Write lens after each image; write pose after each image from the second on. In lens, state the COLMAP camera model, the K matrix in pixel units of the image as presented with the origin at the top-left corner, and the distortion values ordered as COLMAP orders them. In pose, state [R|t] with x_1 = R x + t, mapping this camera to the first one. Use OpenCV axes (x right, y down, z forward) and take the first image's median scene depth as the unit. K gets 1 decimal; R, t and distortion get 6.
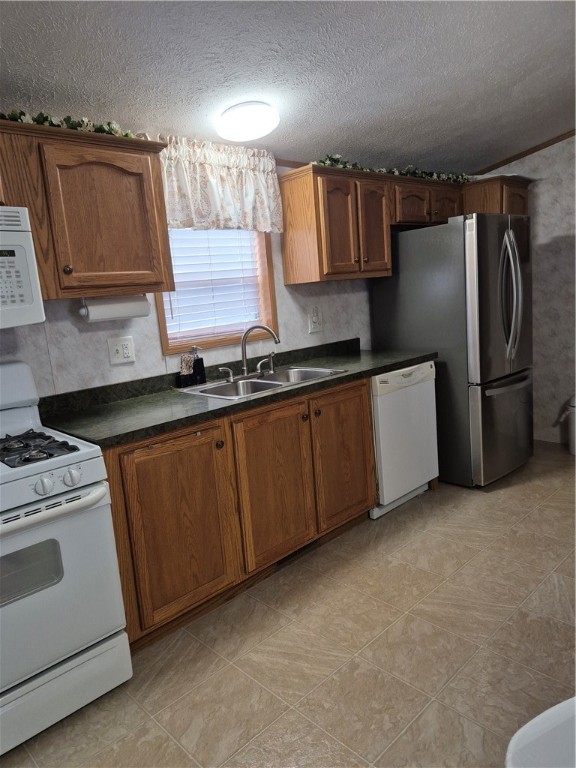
lens RADIAL K [[535.3, 0, 305.5], [0, 535.3, 383.9], [0, 0, 1]] dist [0.048915, -0.037915]
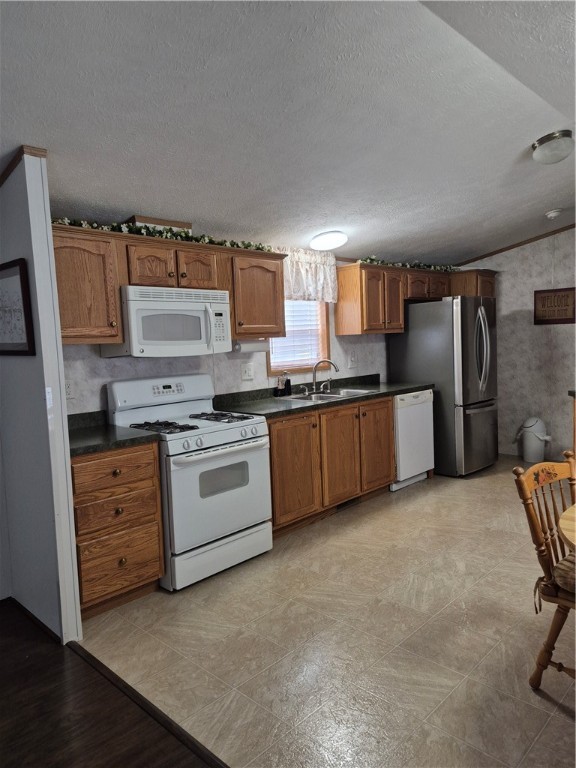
lens RADIAL K [[535.3, 0, 303.1], [0, 535.3, 387.5], [0, 0, 1]] dist [0.048915, -0.037915]
pose [[0.998700, 0.036010, 0.036077, -0.214493], [-0.032718, 0.995580, -0.088040, 0.116526], [-0.039088, 0.086745, 0.995463, -0.588890]]
